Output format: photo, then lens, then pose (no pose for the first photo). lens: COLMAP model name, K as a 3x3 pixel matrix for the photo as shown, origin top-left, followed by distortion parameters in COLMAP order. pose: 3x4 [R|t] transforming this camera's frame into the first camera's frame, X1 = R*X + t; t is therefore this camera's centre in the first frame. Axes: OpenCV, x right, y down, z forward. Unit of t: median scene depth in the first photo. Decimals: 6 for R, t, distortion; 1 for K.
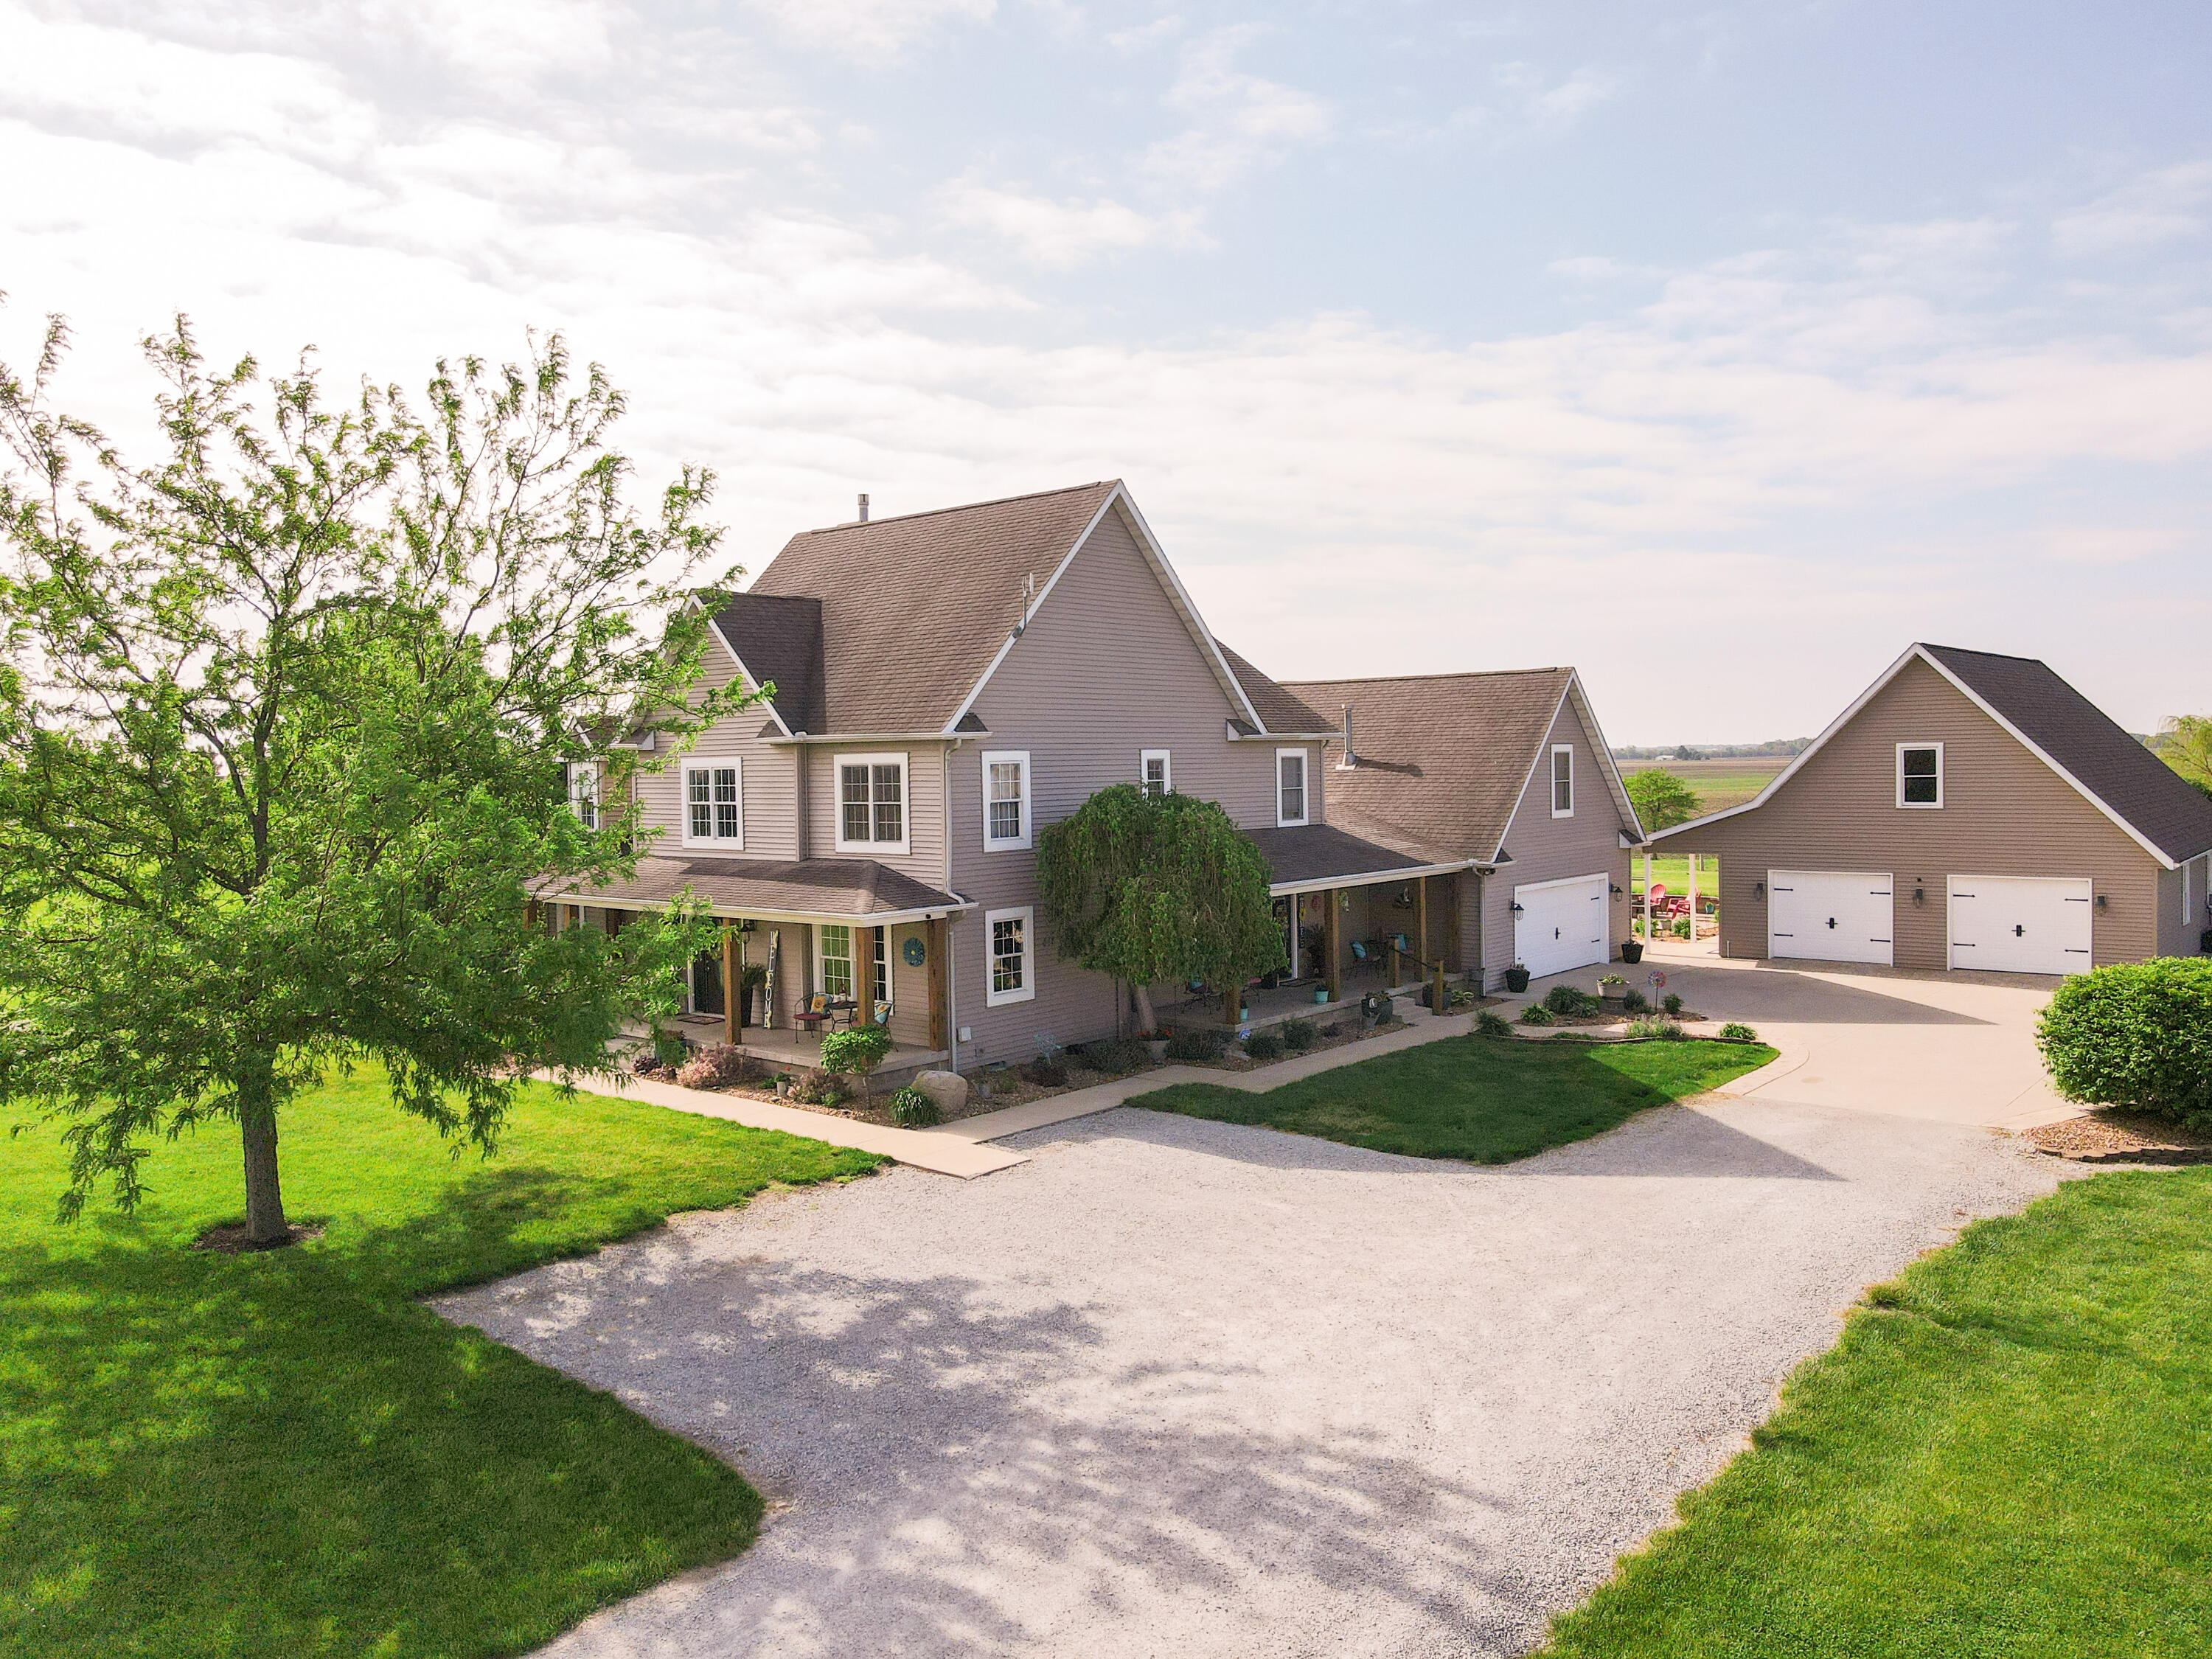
lens RADIAL K [[1634.7, 0, 1094.7], [0, 1634.7, 823.0], [0, 0, 1]] dist [-0.012126, 0.047904]
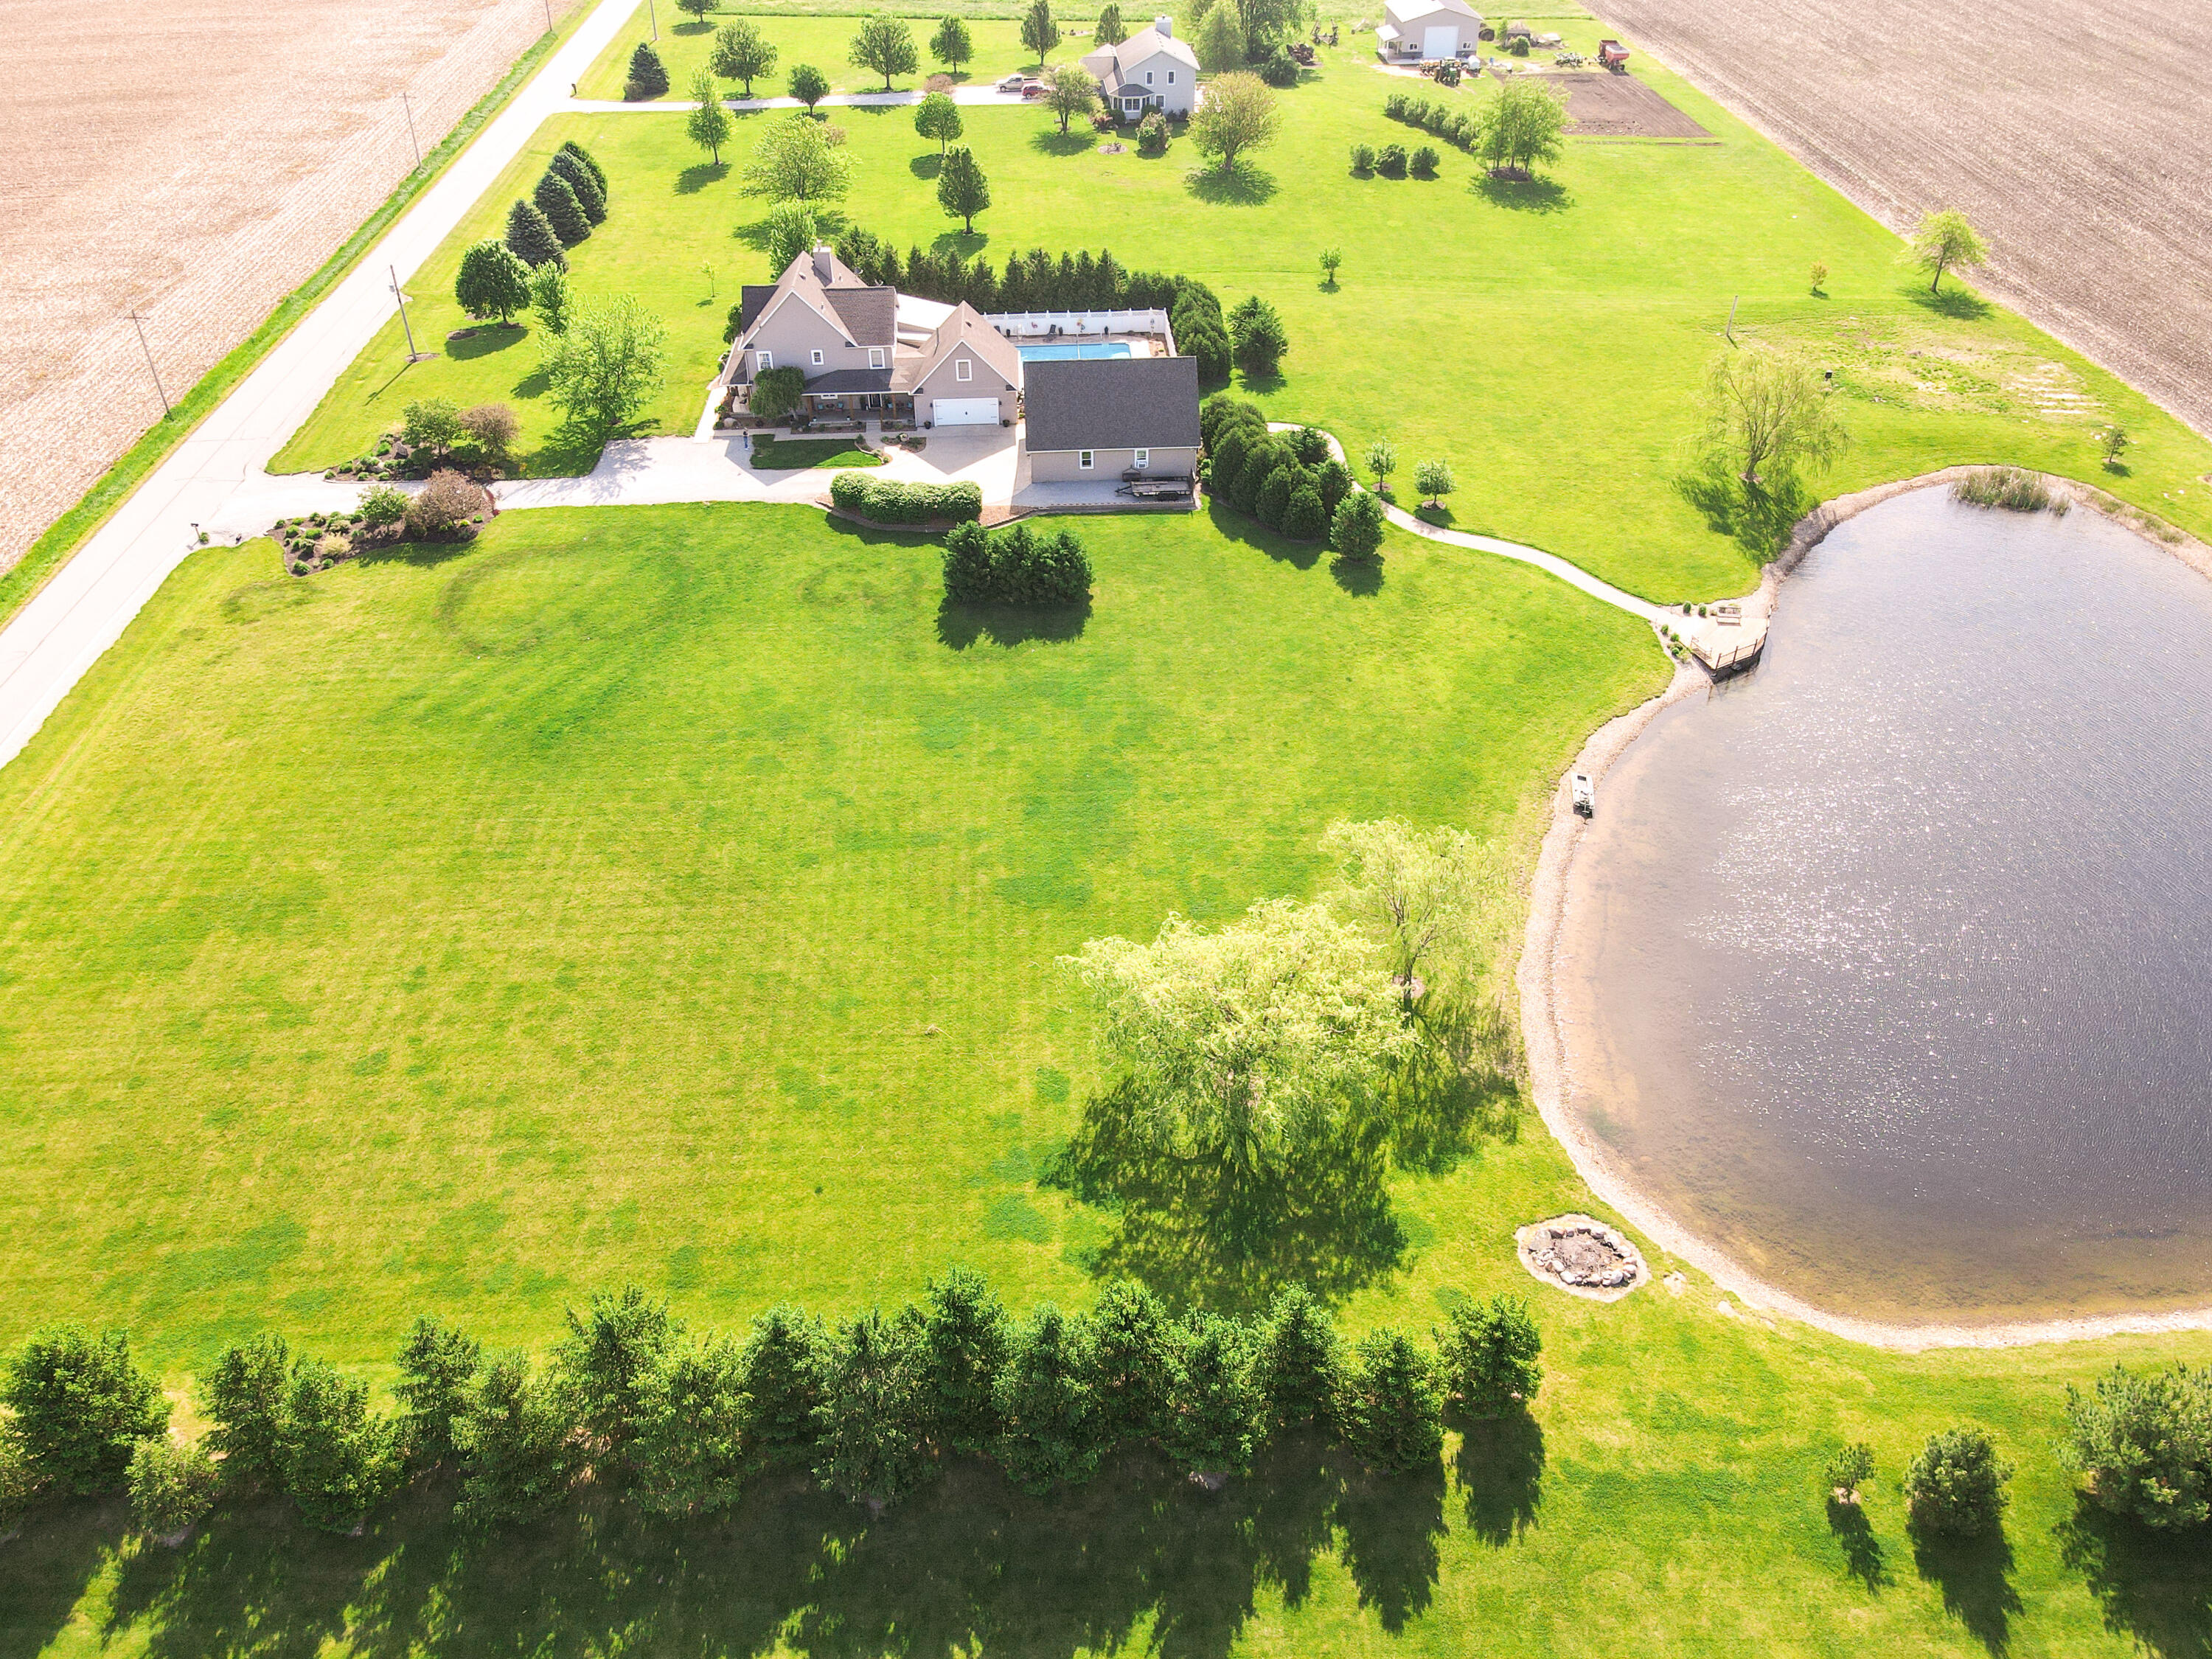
lens RADIAL K [[1671.1, 0, 1076.2], [0, 1671.1, 763.3], [0, 0, 1]] dist [0.005921, 0.056258]
pose [[0.679100, 0.422610, -0.600186, 3.720304], [-0.024442, 0.830207, 0.556919, -1.665410], [0.733639, -0.363534, 0.574123, -1.425542]]
